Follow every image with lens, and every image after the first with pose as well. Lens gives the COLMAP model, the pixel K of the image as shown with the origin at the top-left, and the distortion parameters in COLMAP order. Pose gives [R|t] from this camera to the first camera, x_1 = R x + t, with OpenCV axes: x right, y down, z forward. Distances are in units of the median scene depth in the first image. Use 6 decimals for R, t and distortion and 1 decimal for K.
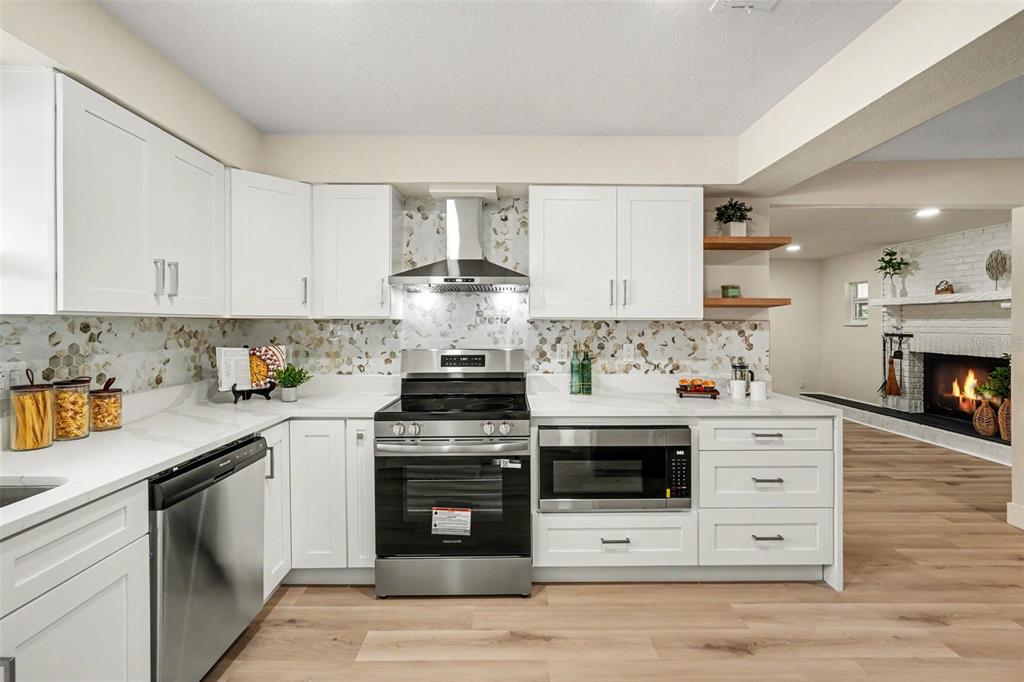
lens RADIAL K [[465.6, 0, 511.3], [0, 465.6, 325.0], [0, 0, 1]] dist [-0.003263, -0.000364]
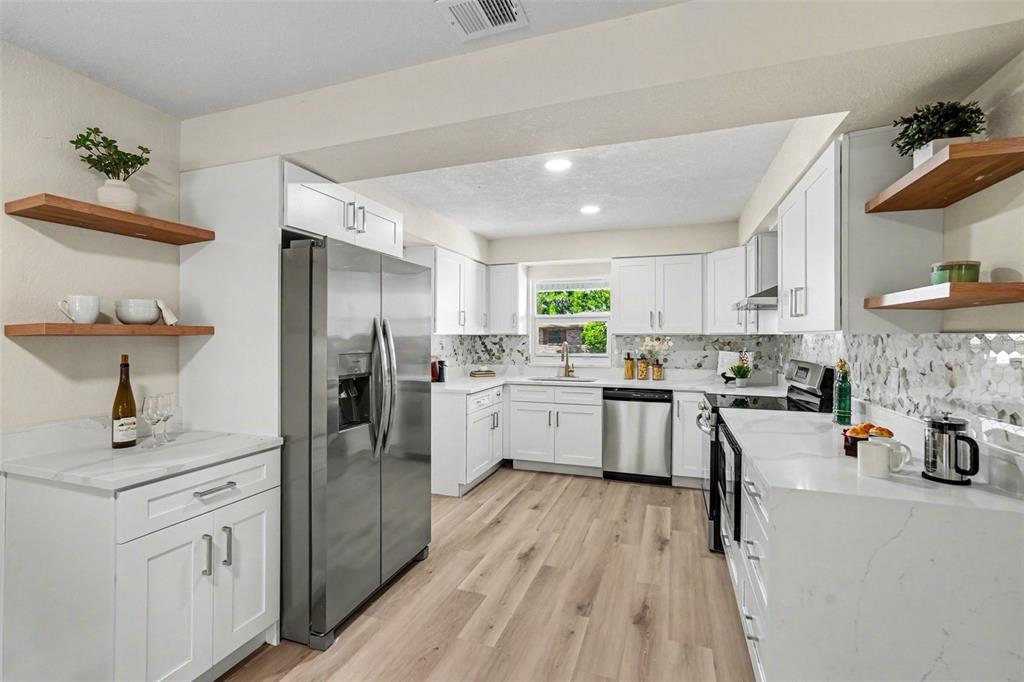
lens RADIAL K [[450.9, 0, 510.0], [0, 450.9, 336.6], [0, 0, 1]] dist [-0.002363, -0.000076]
pose [[-0.346597, -0.001537, -0.938013, 1.538975], [-0.004932, 0.999988, 0.000184, -0.003765], [0.938001, 0.004690, -0.346600, 1.006066]]
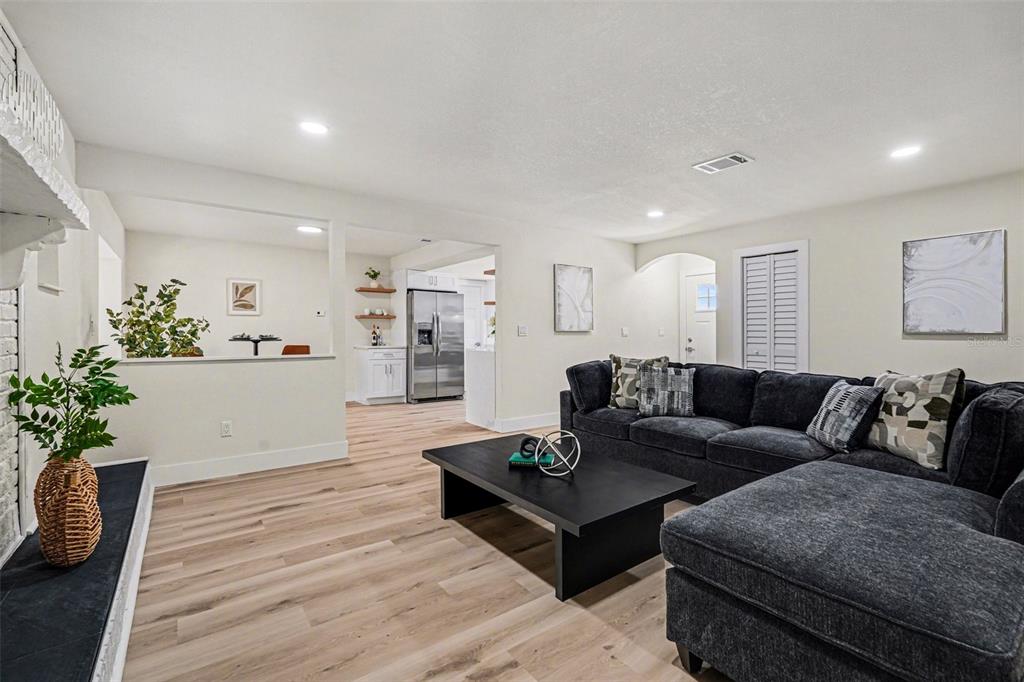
lens RADIAL K [[450.9, 0, 510.0], [0, 450.9, 336.6], [0, 0, 1]] dist [-0.002363, -0.000076]
pose [[-0.808499, -0.002109, -0.588493, 1.939622], [-0.007528, 0.999949, 0.006760, 0.065405], [0.588449, 0.009895, -0.808474, 2.487242]]
